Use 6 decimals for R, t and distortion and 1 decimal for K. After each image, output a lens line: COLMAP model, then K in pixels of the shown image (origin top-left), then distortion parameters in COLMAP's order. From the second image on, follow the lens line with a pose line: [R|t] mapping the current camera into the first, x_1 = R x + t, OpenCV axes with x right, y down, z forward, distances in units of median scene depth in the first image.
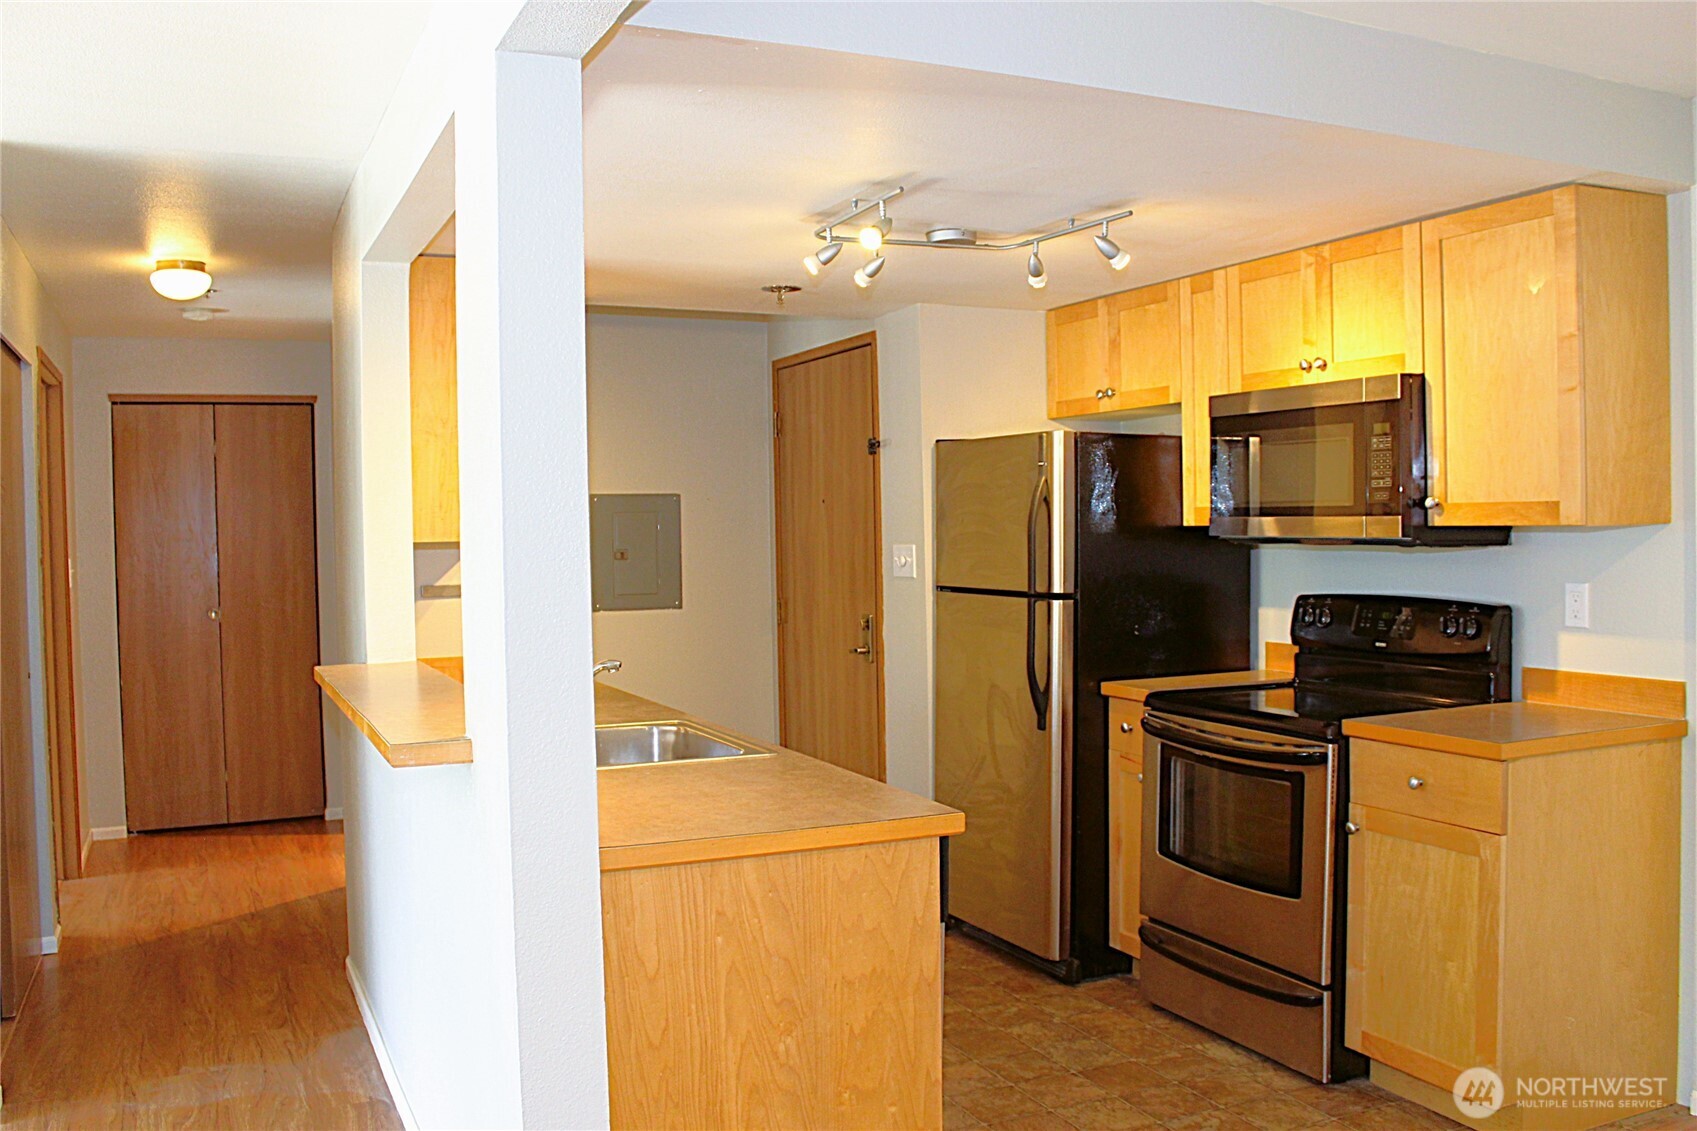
lens RADIAL K [[1446.2, 0, 871.2], [0, 1446.2, 562.6], [0, 0, 1]] dist [-0.167593, 0.122268]
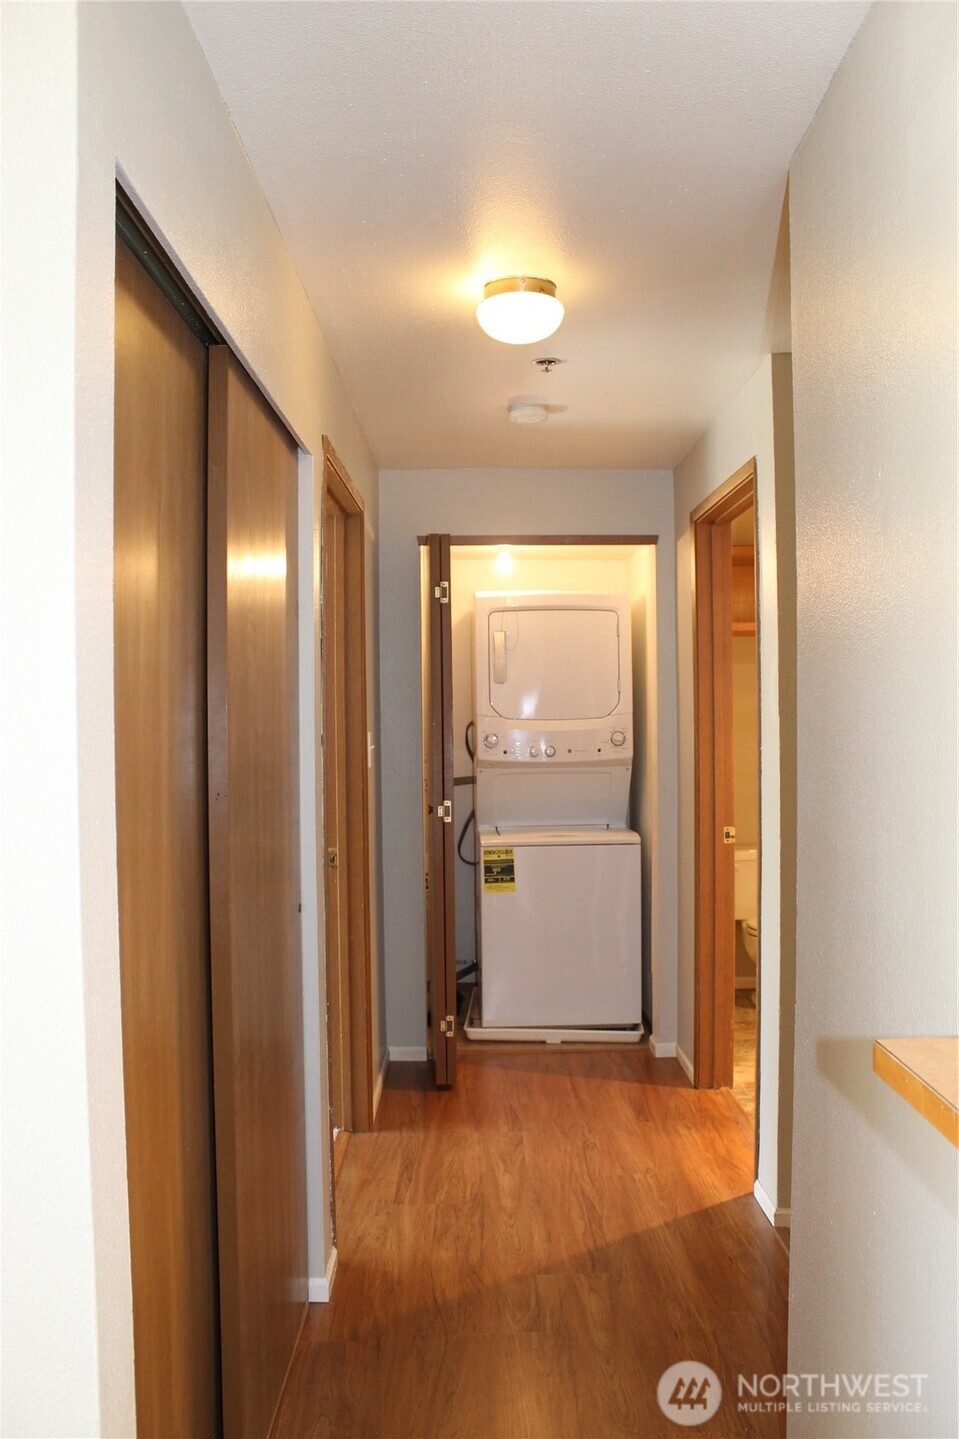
lens RADIAL K [[1231.8, 0, 479.5], [0, 1231.8, 719.5], [0, 0, 1]] dist [-0.087530, 0.007286]
pose [[0.899008, 0.015206, -0.437668, -0.232316], [-0.018875, 0.999814, -0.004033, -0.009260], [0.437525, 0.011886, 0.899128, 0.428531]]
